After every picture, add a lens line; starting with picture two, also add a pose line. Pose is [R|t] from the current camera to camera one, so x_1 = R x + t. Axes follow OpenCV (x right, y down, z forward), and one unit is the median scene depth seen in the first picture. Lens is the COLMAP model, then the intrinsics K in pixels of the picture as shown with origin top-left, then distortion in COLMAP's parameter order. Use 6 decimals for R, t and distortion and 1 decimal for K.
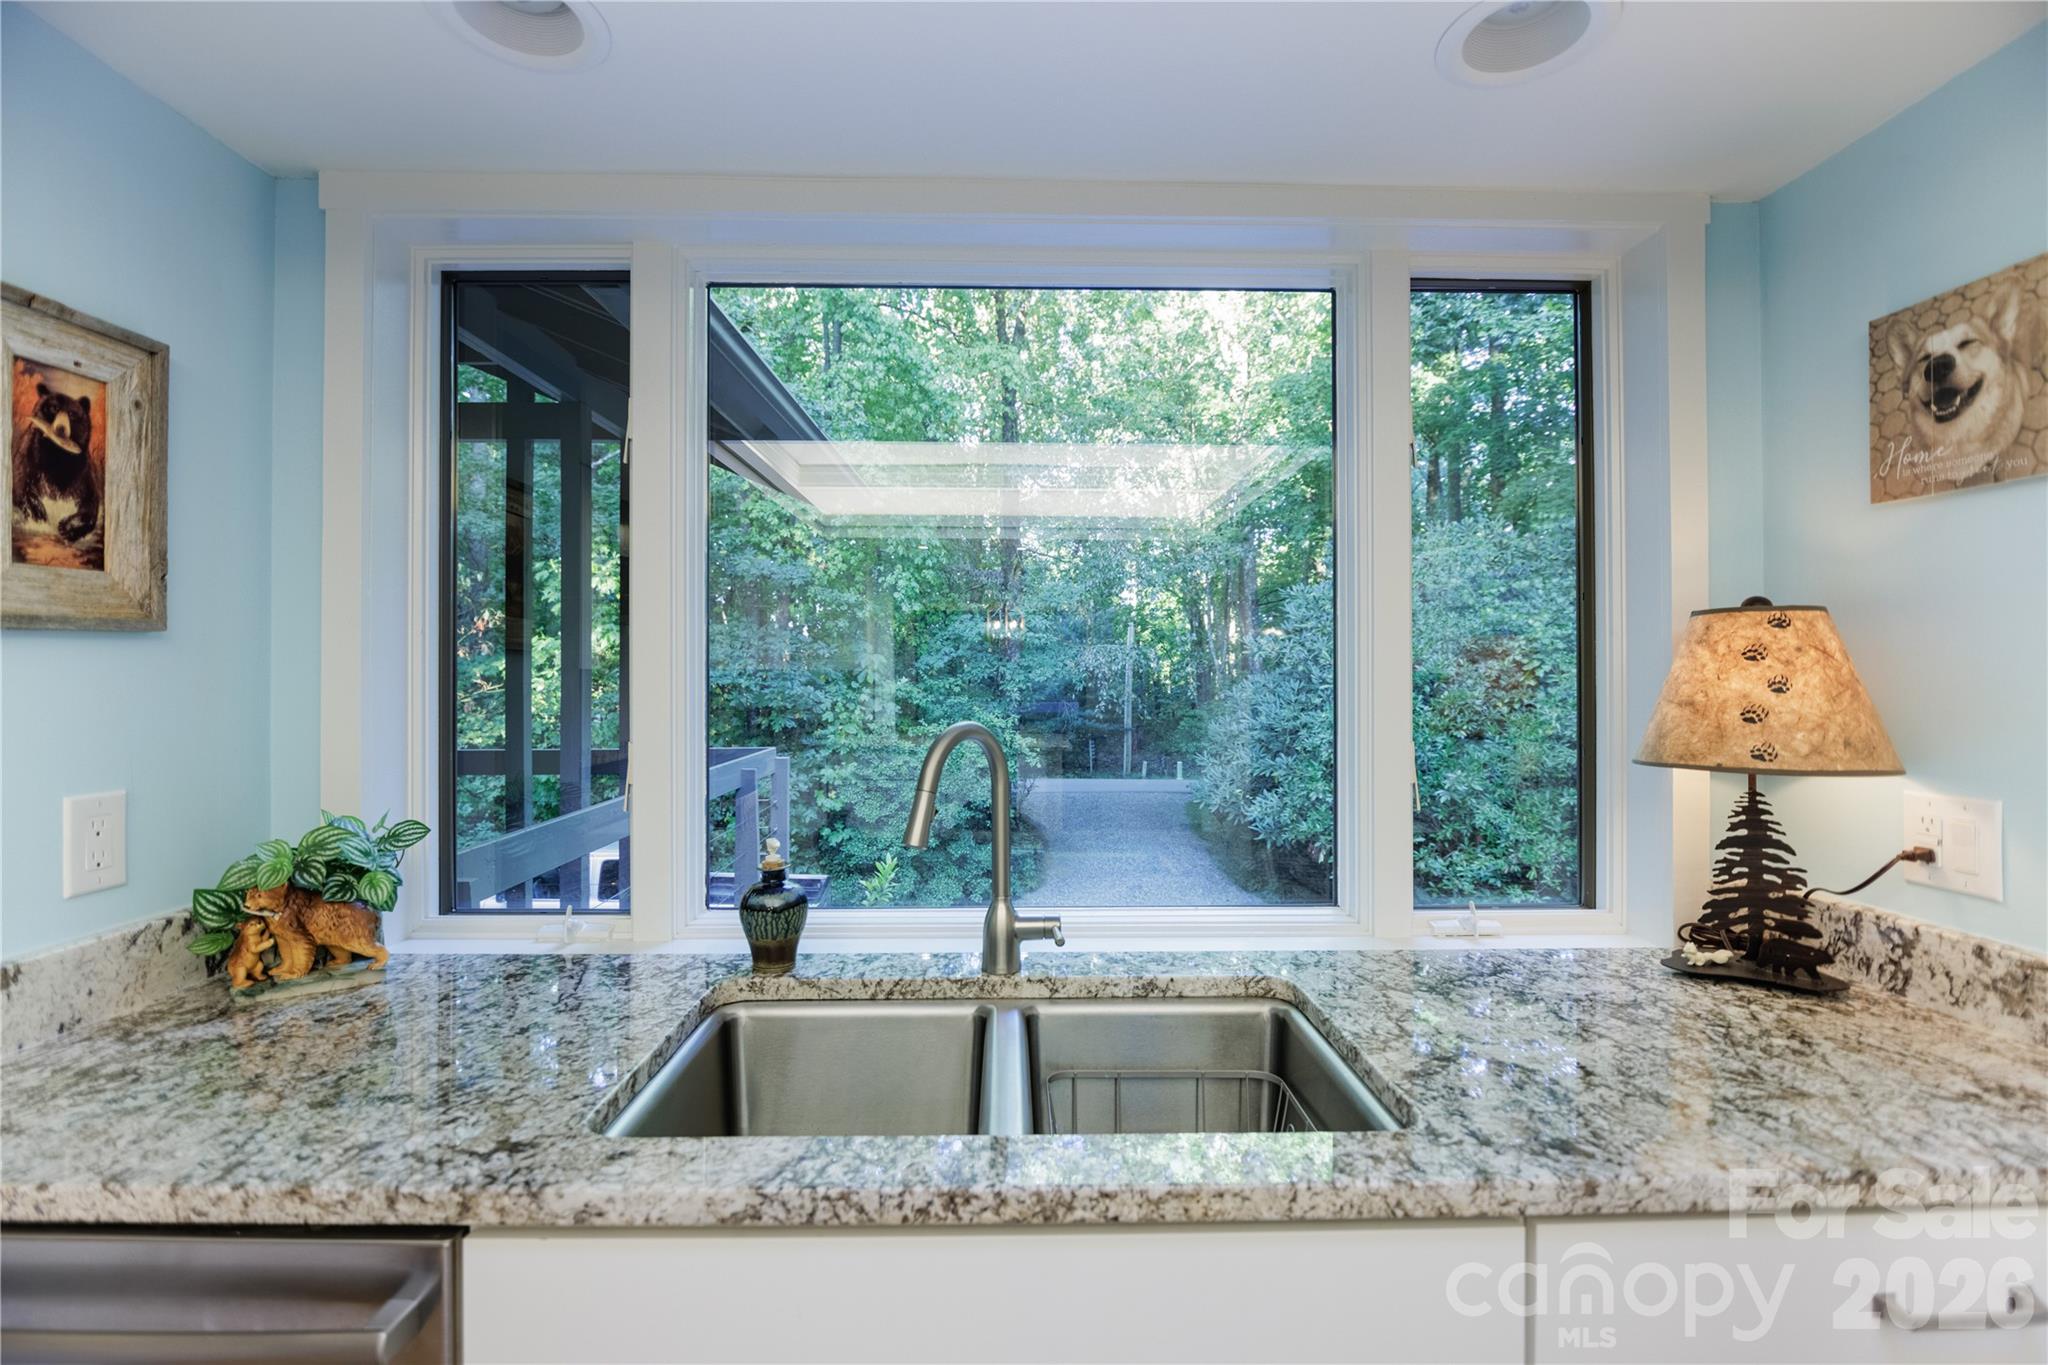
lens RADIAL K [[916.5, 0, 1023.3], [0, 916.5, 672.2], [0, 0, 1]] dist [-0.015936, -0.000600]
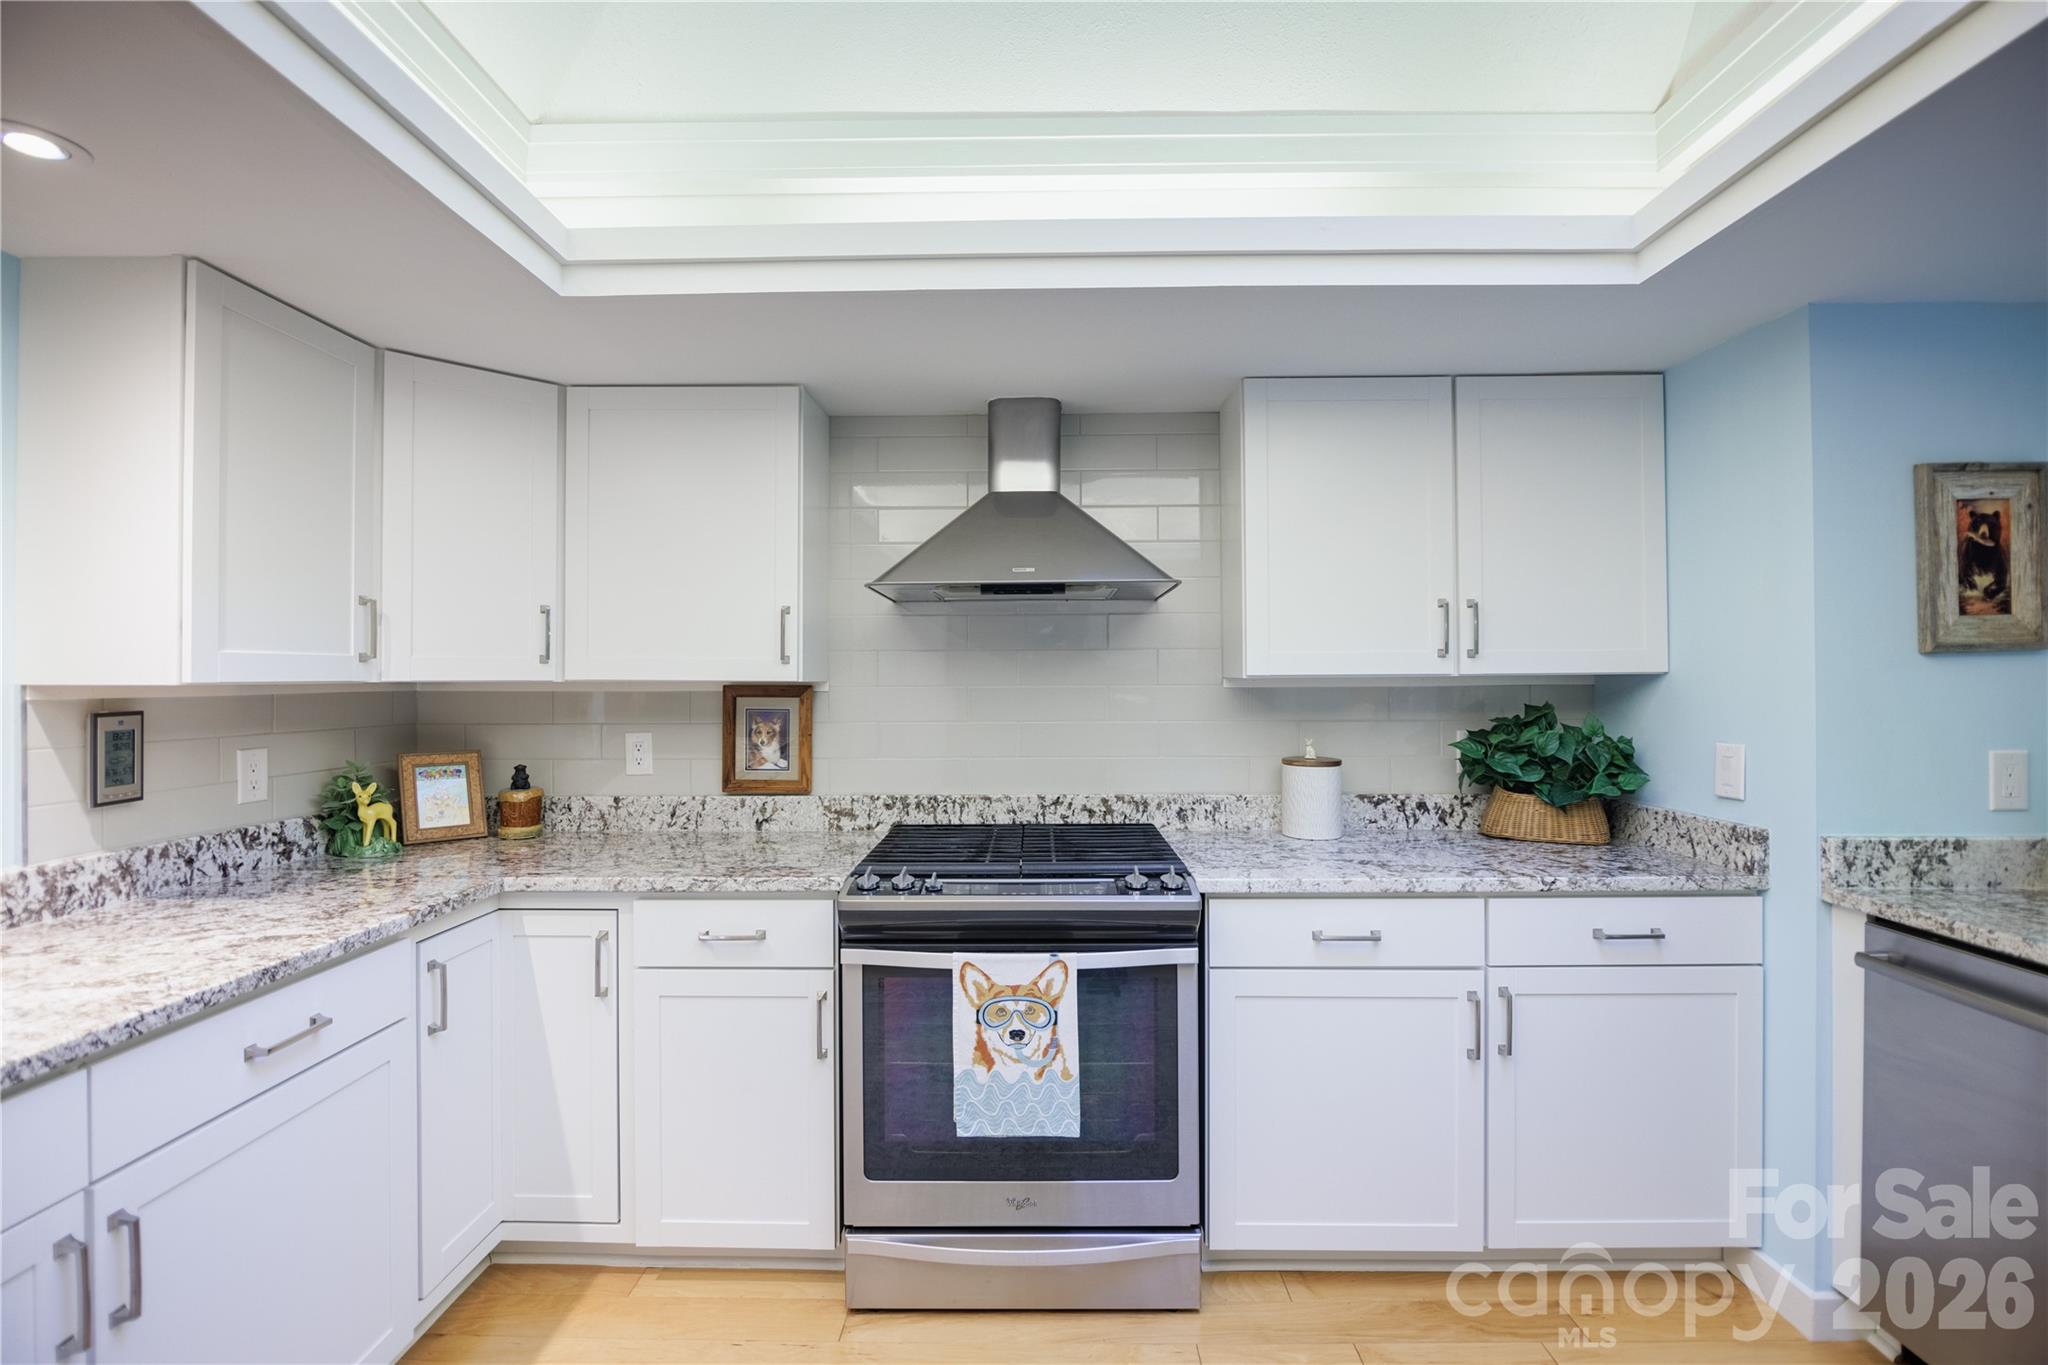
lens RADIAL K [[916.5, 0, 1022.8], [0, 916.5, 677.0], [0, 0, 1]] dist [-0.015936, -0.000600]
pose [[-0.037060, -0.010734, -0.999255, 0.695478], [0.007119, 0.999914, -0.011005, 0.006131], [0.999288, -0.007521, -0.036980, -0.758370]]
